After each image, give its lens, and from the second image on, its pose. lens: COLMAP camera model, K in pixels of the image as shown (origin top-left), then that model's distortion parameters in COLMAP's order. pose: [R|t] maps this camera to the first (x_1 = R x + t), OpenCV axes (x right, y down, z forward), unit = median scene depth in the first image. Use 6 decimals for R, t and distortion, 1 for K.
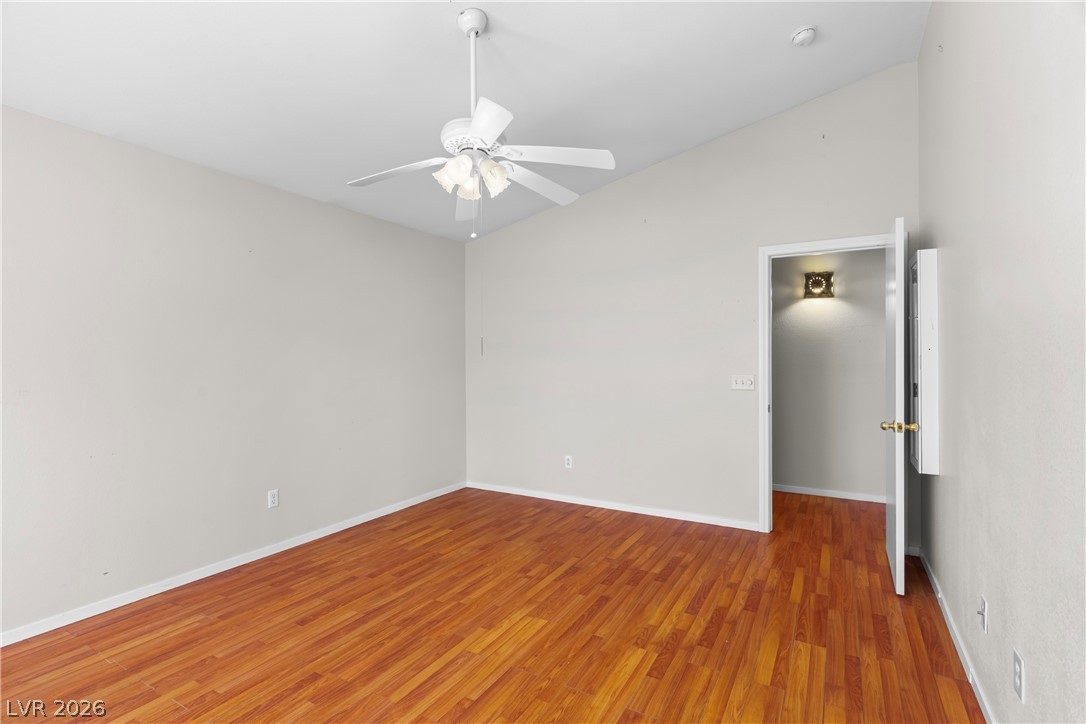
lens RADIAL K [[512.8, 0, 543.4], [0, 512.8, 359.1], [0, 0, 1]] dist [0.001467, 0.001778]
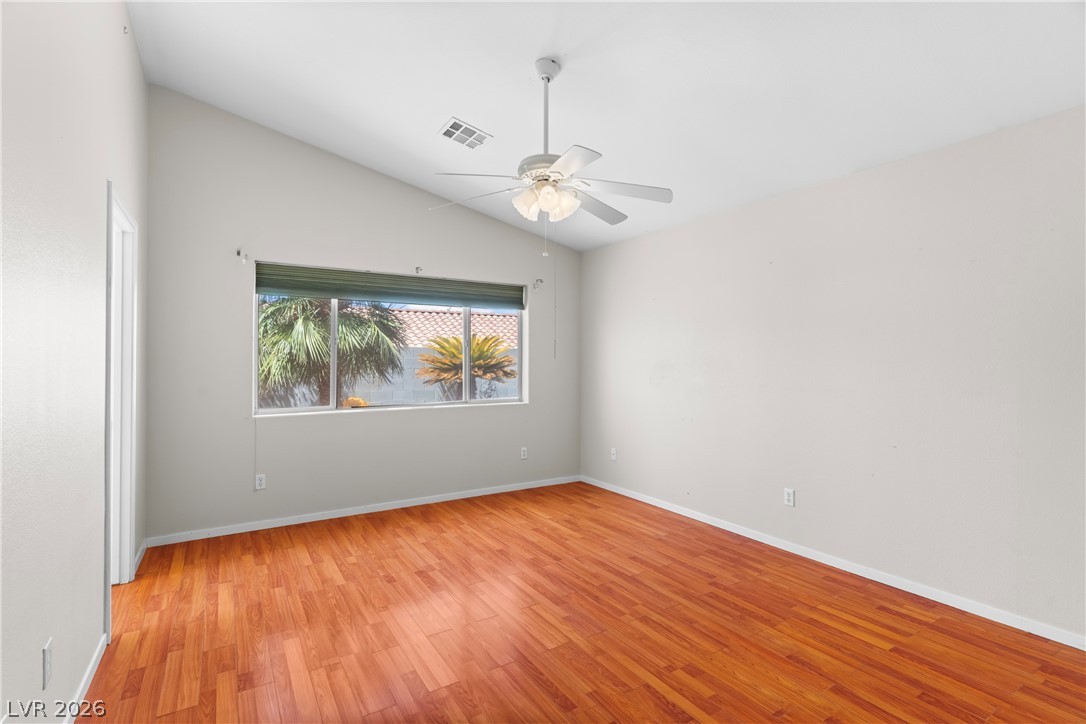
lens RADIAL K [[512.8, 0, 543.4], [0, 512.8, 359.1], [0, 0, 1]] dist [0.001467, 0.001778]
pose [[-0.465456, 0.000984, -0.885070, 0.788195], [0.000207, 0.999999, 0.001003, -0.005126], [0.885071, 0.000284, -0.465456, 1.360355]]
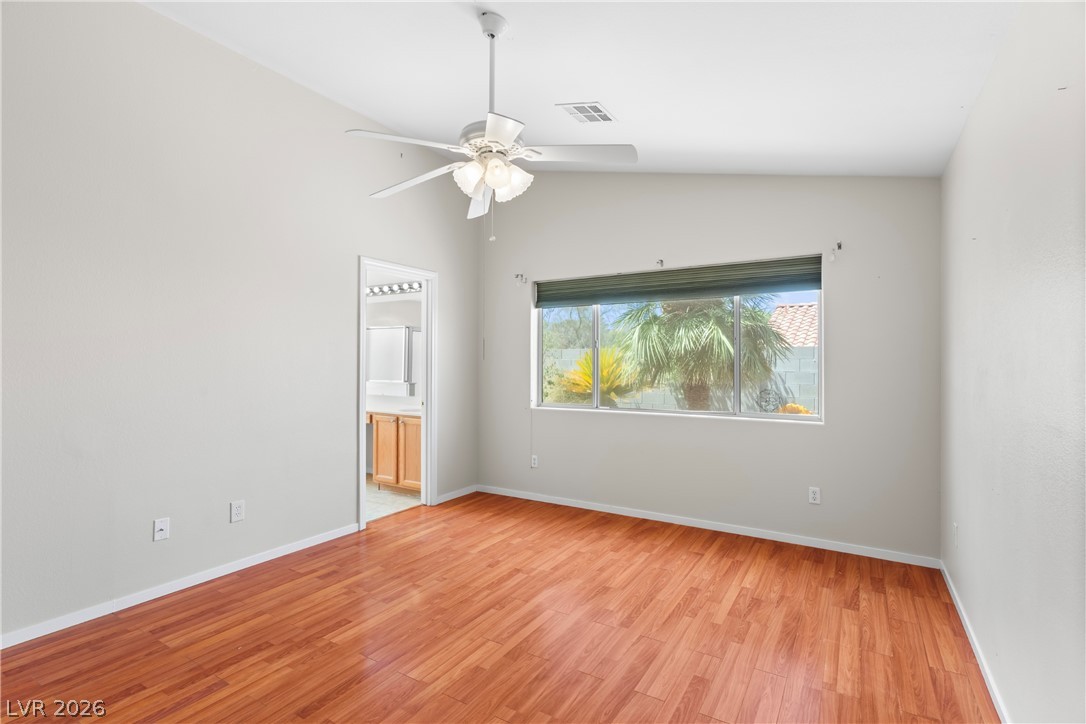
lens RADIAL K [[512.8, 0, 543.4], [0, 512.8, 359.1], [0, 0, 1]] dist [0.001467, 0.001778]
pose [[-0.999672, 0.003982, 0.025308, -0.229933], [0.003839, 0.999976, -0.005704, -0.000839], [-0.025330, -0.005605, -0.999663, 1.766973]]
